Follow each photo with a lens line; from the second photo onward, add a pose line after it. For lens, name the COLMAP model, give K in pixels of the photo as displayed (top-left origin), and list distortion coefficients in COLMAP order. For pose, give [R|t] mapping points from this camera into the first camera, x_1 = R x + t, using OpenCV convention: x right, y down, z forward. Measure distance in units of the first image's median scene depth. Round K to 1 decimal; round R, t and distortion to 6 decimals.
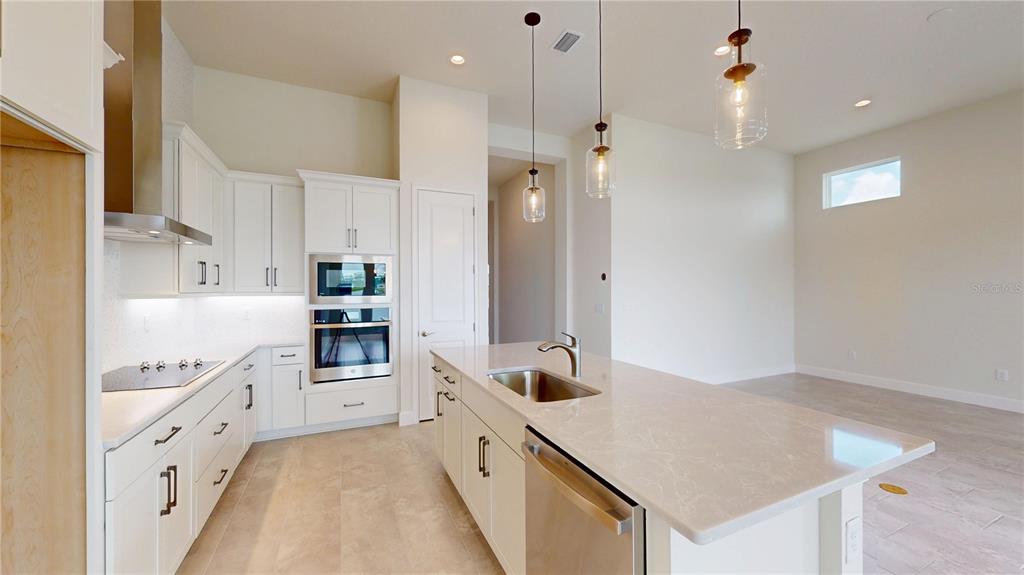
lens RADIAL K [[375.3, 0, 512.0], [0, 375.3, 287.5], [0, 0, 1]] dist [0.000442, -0.000096]
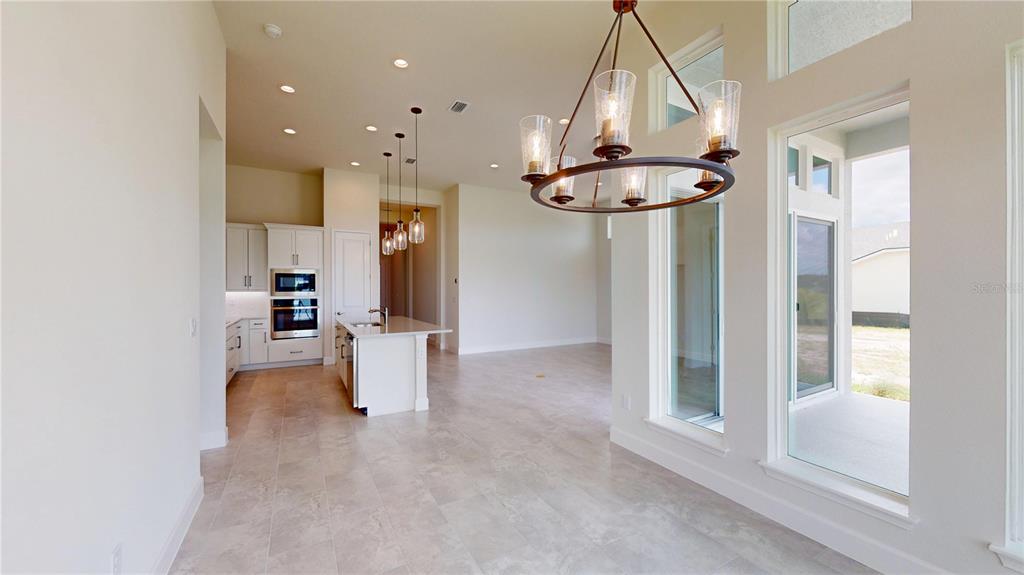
lens RADIAL K [[375.3, 0, 512.0], [0, 375.3, 287.5], [0, 0, 1]] dist [0.000442, -0.000096]
pose [[0.988352, 0.005540, 0.152081, 0.337078], [-0.006578, 0.999958, 0.006327, -0.016799], [-0.152040, -0.007254, 0.988348, -0.966662]]
